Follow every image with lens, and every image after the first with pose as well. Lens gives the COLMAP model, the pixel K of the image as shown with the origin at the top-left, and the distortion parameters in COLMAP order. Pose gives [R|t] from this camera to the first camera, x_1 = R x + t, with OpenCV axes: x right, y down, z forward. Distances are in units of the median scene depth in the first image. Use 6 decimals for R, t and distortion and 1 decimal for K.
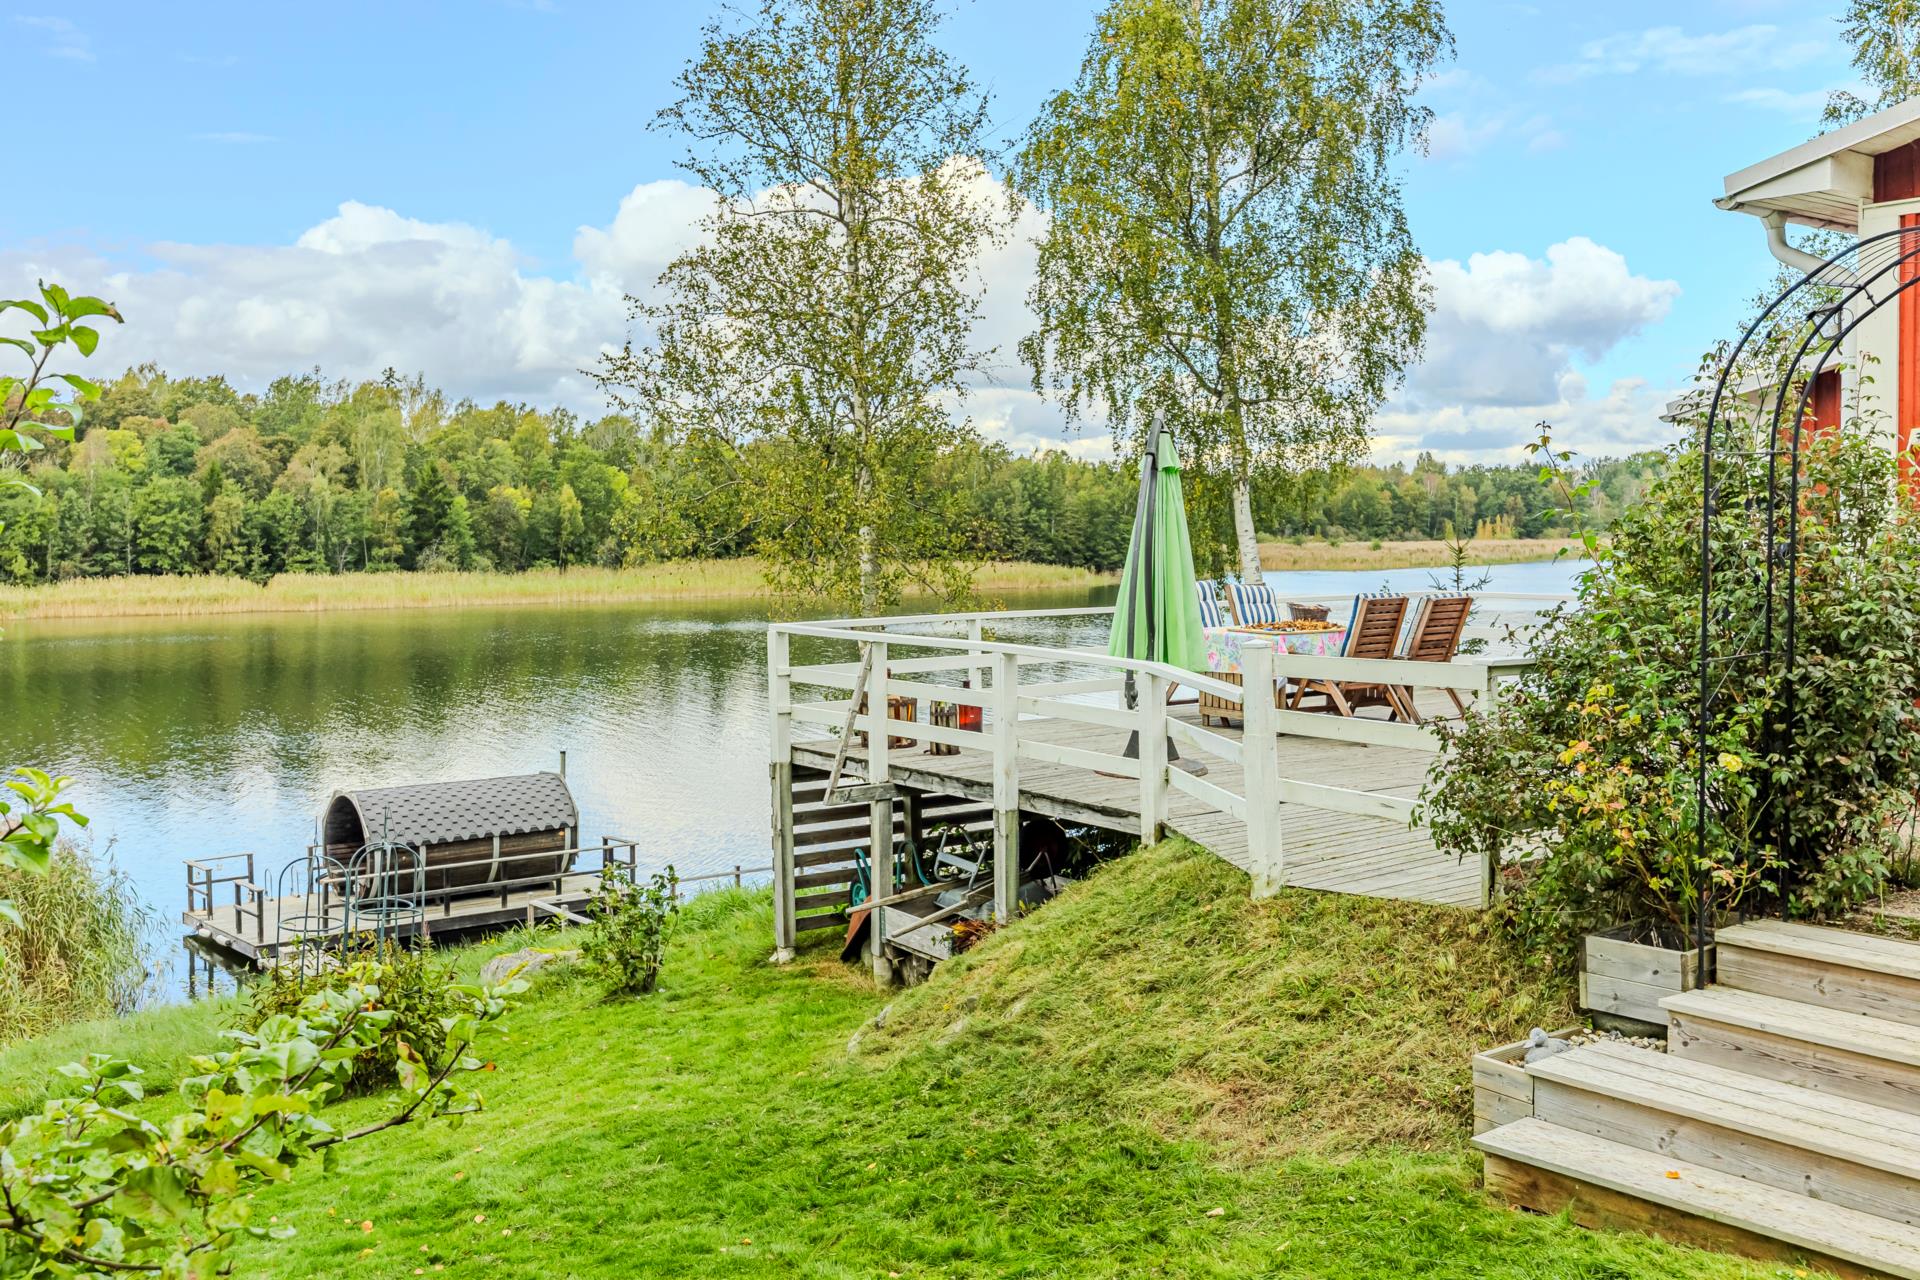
lens RADIAL K [[1781.9, 0, 923.2], [0, 1781.9, 573.0], [0, 0, 1]] dist [0.026753, 0.000000]
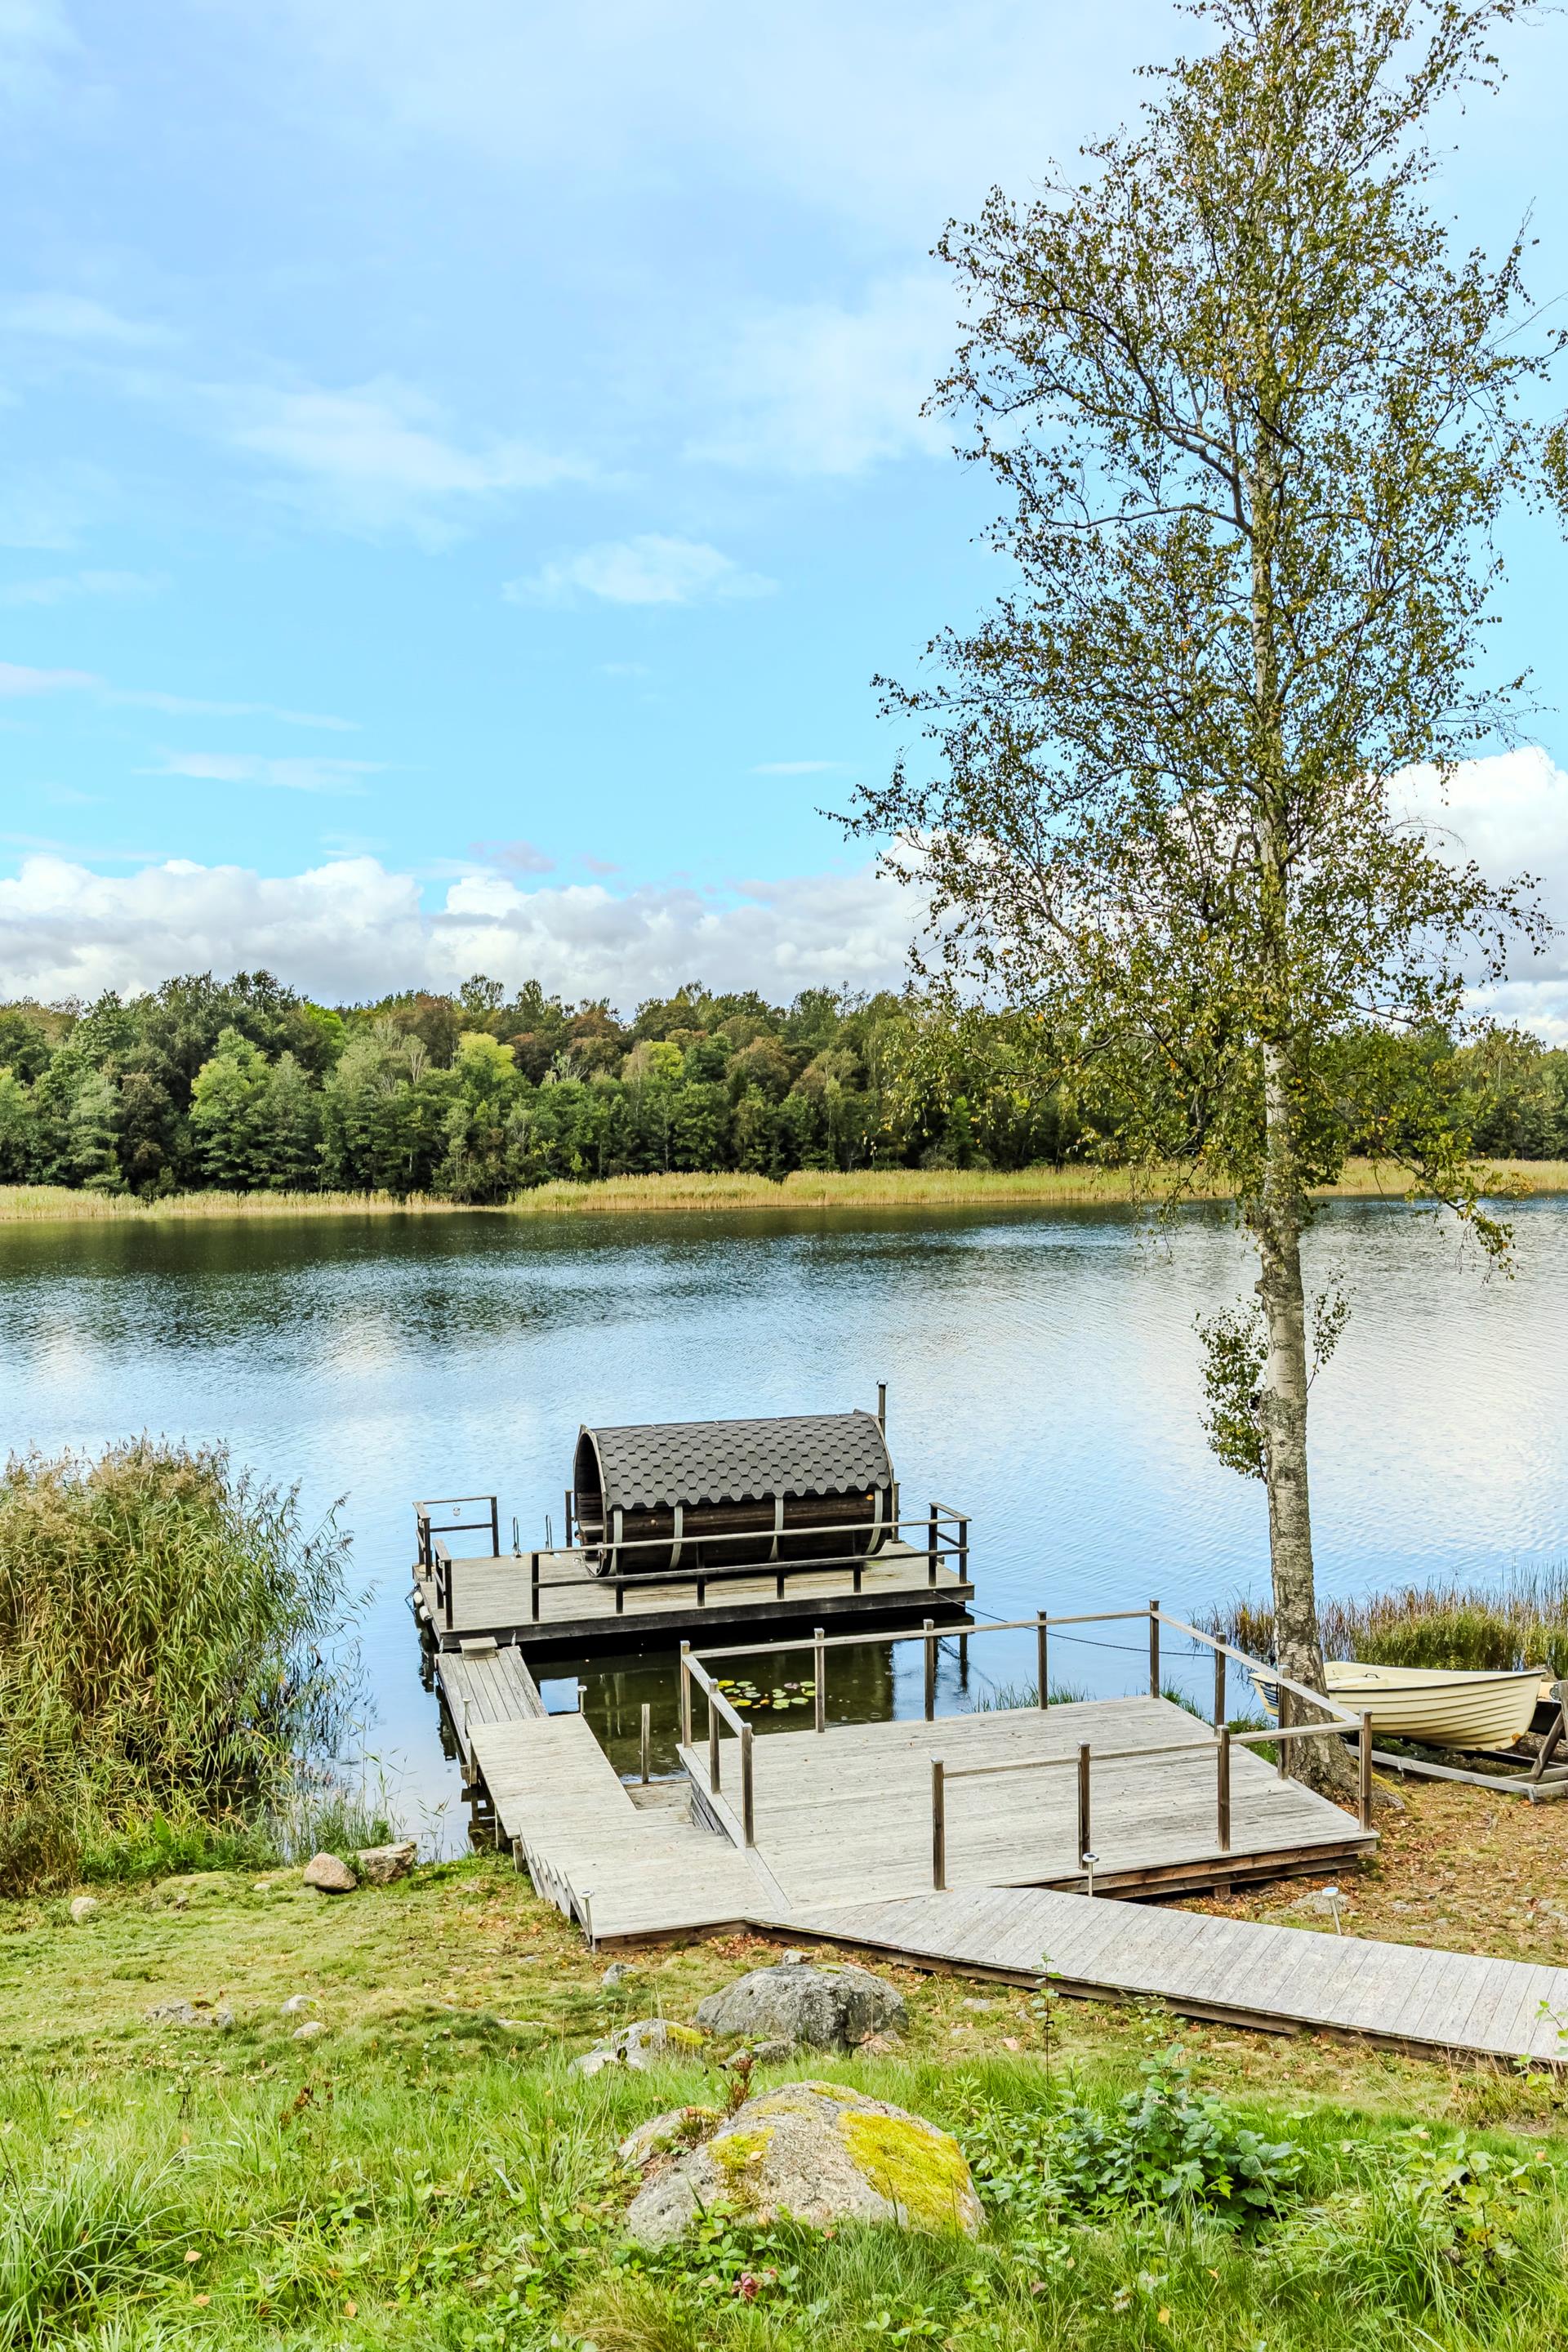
lens RADIAL K [[1721.6, 0, 760.9], [0, 1721.6, 1232.4], [0, 0, 1]] dist [-0.014386, 0.014078]
pose [[0.929882, 0.014543, -0.367570, 0.014620], [-0.001823, 0.999388, 0.034928, 0.012154], [0.367853, -0.031809, 0.929340, 0.331224]]
